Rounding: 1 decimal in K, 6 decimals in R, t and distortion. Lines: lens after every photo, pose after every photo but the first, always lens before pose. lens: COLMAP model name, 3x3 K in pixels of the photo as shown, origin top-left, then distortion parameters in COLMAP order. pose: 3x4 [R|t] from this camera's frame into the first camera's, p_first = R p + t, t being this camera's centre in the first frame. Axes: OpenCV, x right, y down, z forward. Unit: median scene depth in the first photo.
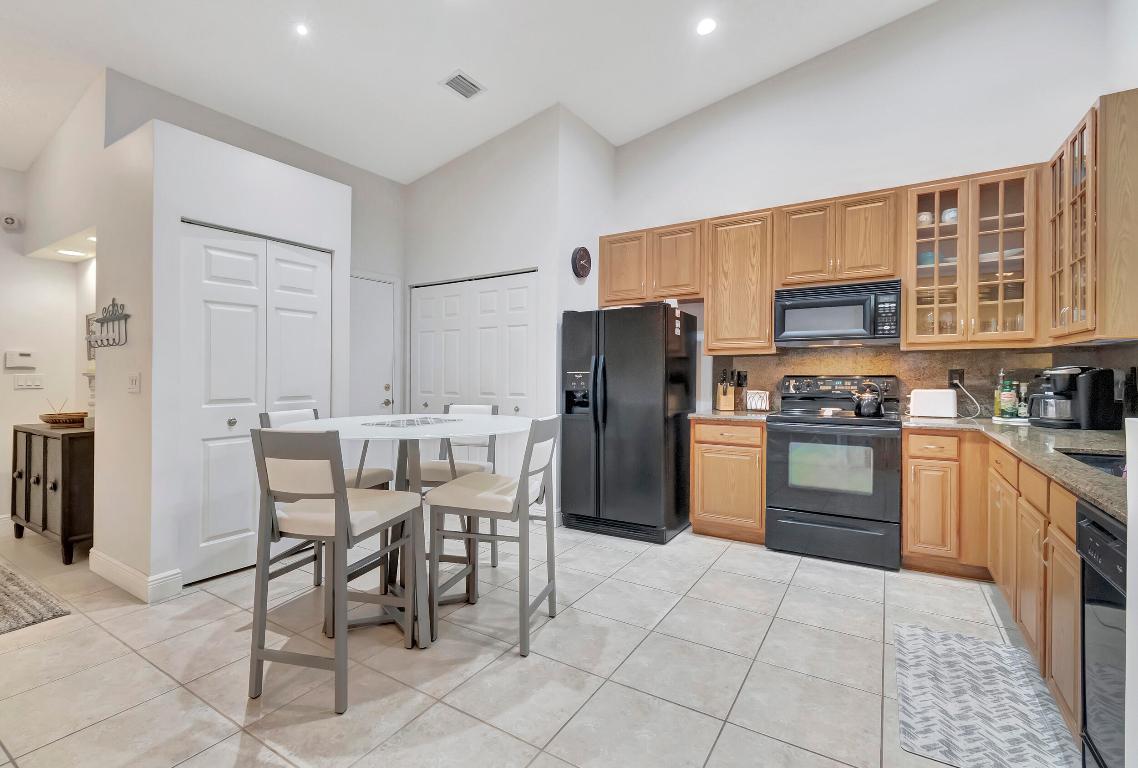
lens RADIAL K [[515.3, 0, 552.8], [0, 515.3, 374.4], [0, 0, 1]] dist [0.001390, 0.000281]
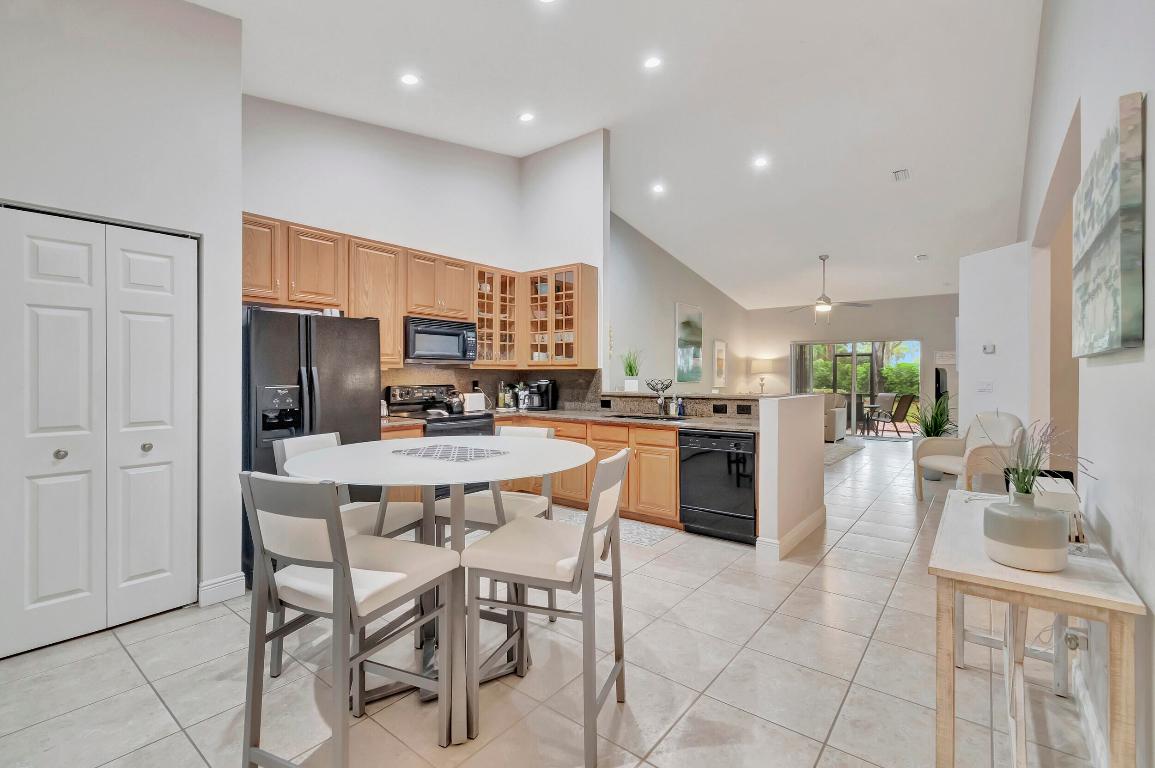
lens RADIAL K [[519.9, 0, 576.2], [0, 519.9, 379.1], [0, 0, 1]] dist [0.000596, -0.000443]
pose [[0.097918, -0.005673, 0.995178, -0.843180], [-0.001124, 0.999982, 0.005811, -0.024529], [-0.995194, -0.001688, 0.097910, 0.542845]]
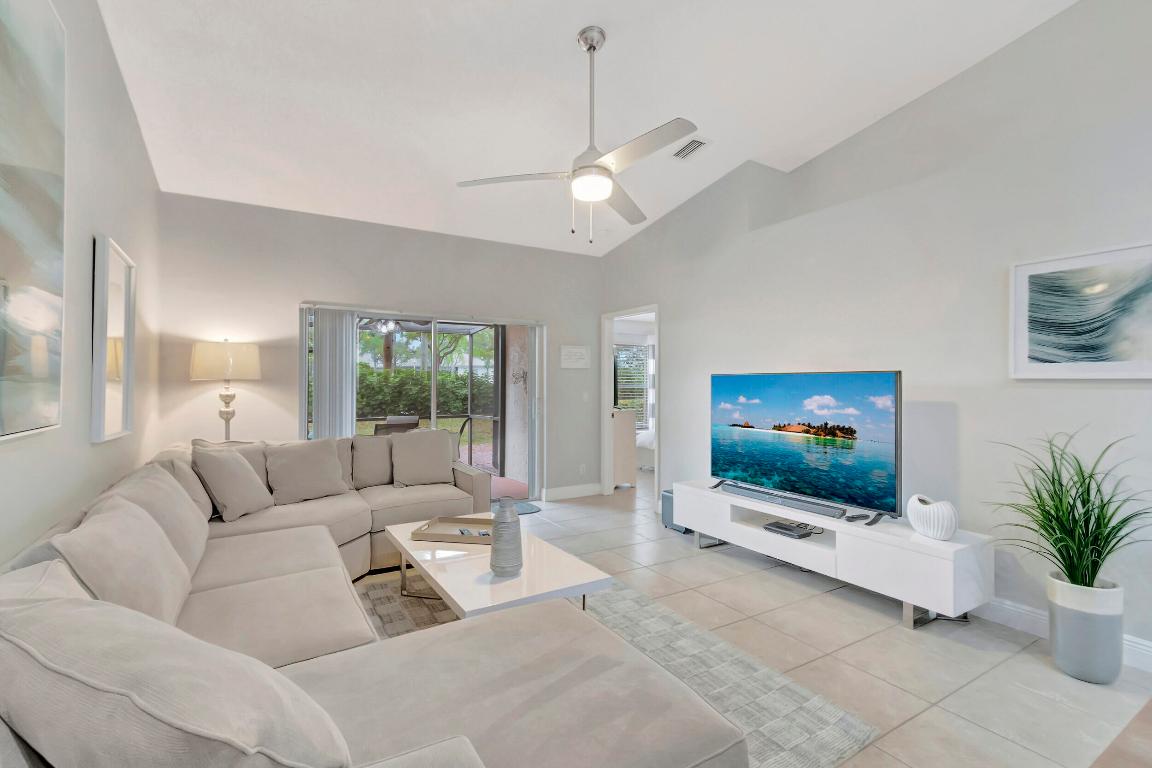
lens RADIAL K [[512.8, 0, 572.0], [0, 512.8, 384.3], [0, 0, 1]] dist [0.002985, 0.000039]
pose [[-0.897984, 0.000367, 0.440028, 1.467322], [-0.000853, 0.999996, -0.002574, -0.035860], [-0.440028, -0.002687, -0.897980, 0.365327]]
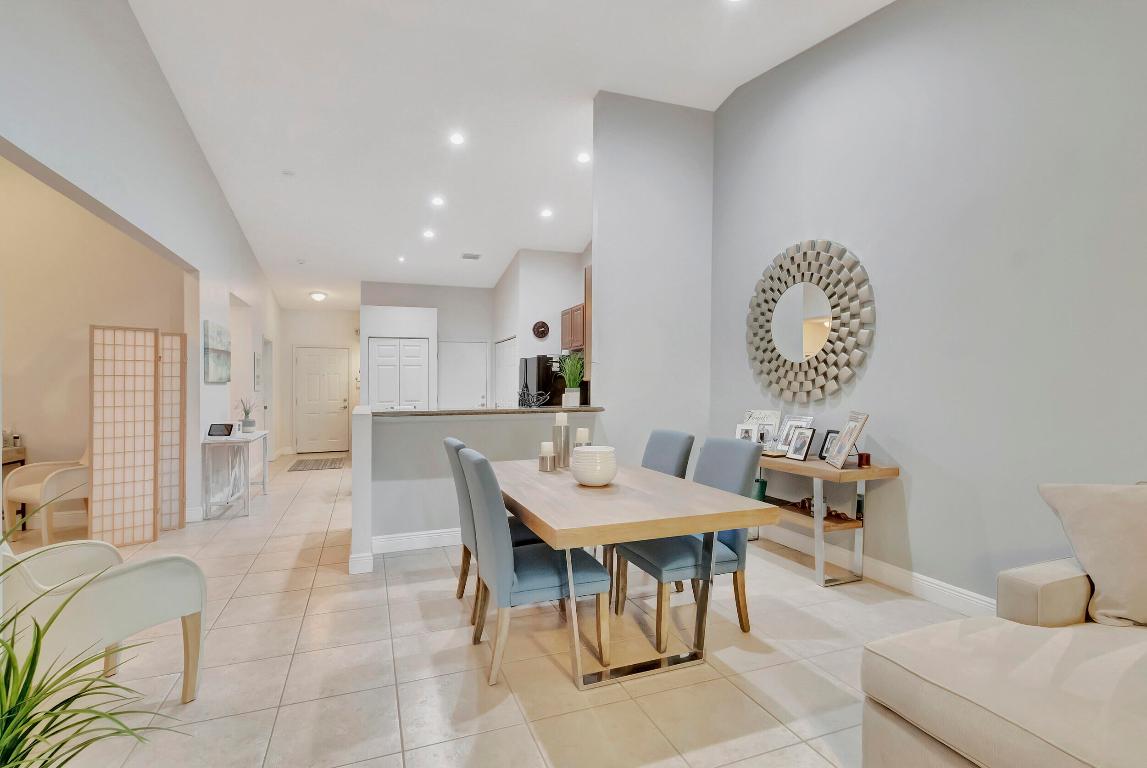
lens RADIAL K [[539.8, 0, 560.1], [0, 539.8, 384.6], [0, 0, 1]] dist [-0.000570, -0.000121]
pose [[0.792530, -0.002581, -0.609827, 1.596516], [0.004024, 0.999991, 0.000998, -0.034102], [0.609820, -0.003245, 0.792534, -0.589783]]
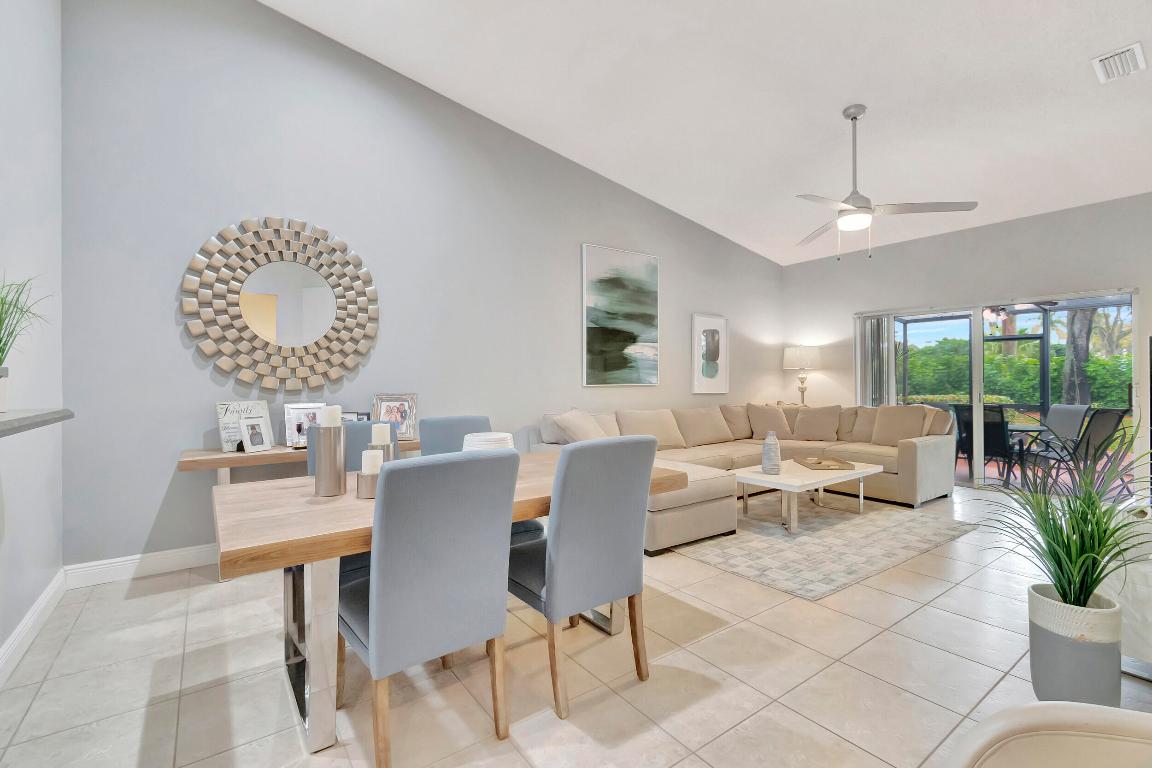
lens RADIAL K [[512.8, 0, 572.0], [0, 512.8, 384.3], [0, 0, 1]] dist [0.002985, 0.000039]
pose [[0.368656, -0.007317, 0.929537, 0.505661], [0.006153, 0.999966, 0.005431, -0.004615], [-0.929546, 0.003717, 0.368688, -0.245024]]
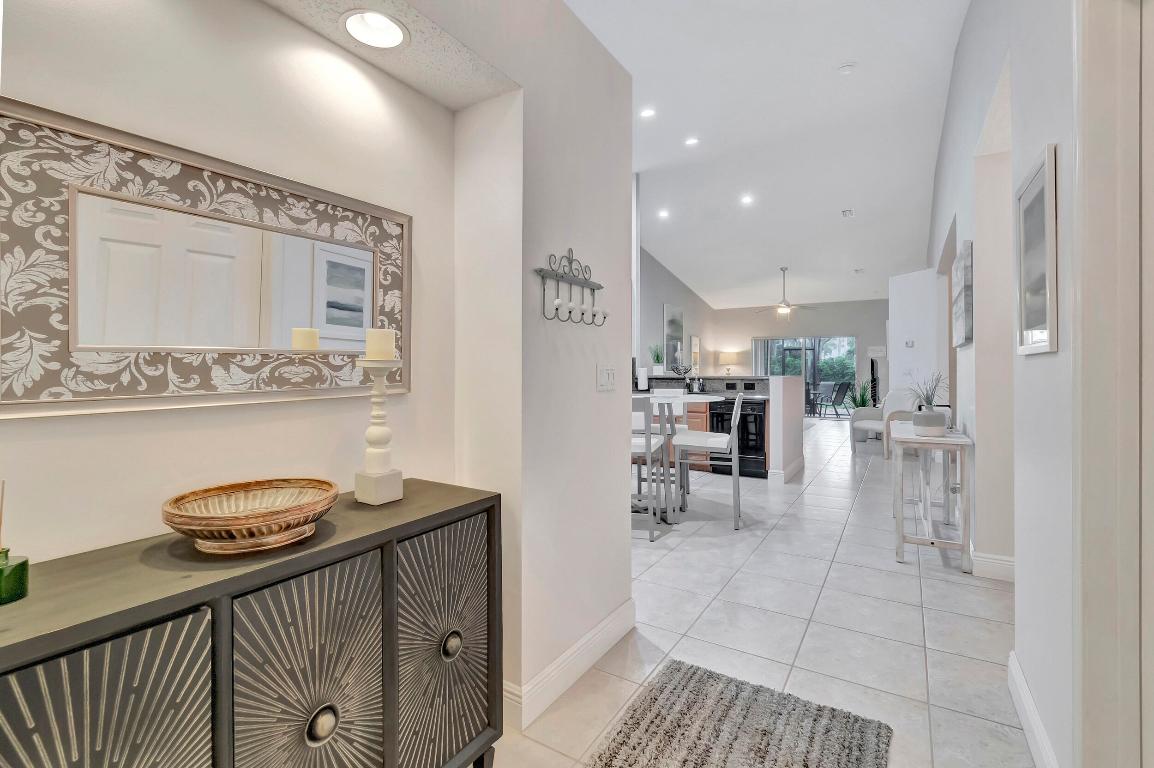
lens RADIAL K [[535.4, 0, 576.3], [0, 535.4, 369.4], [0, 0, 1]] dist [0.001441, 0.000915]
pose [[-0.022441, 0.003227, 0.999743, -1.387597], [0.000209, 0.999995, -0.003223, 0.006582], [-0.999748, 0.000136, -0.022441, 0.914299]]
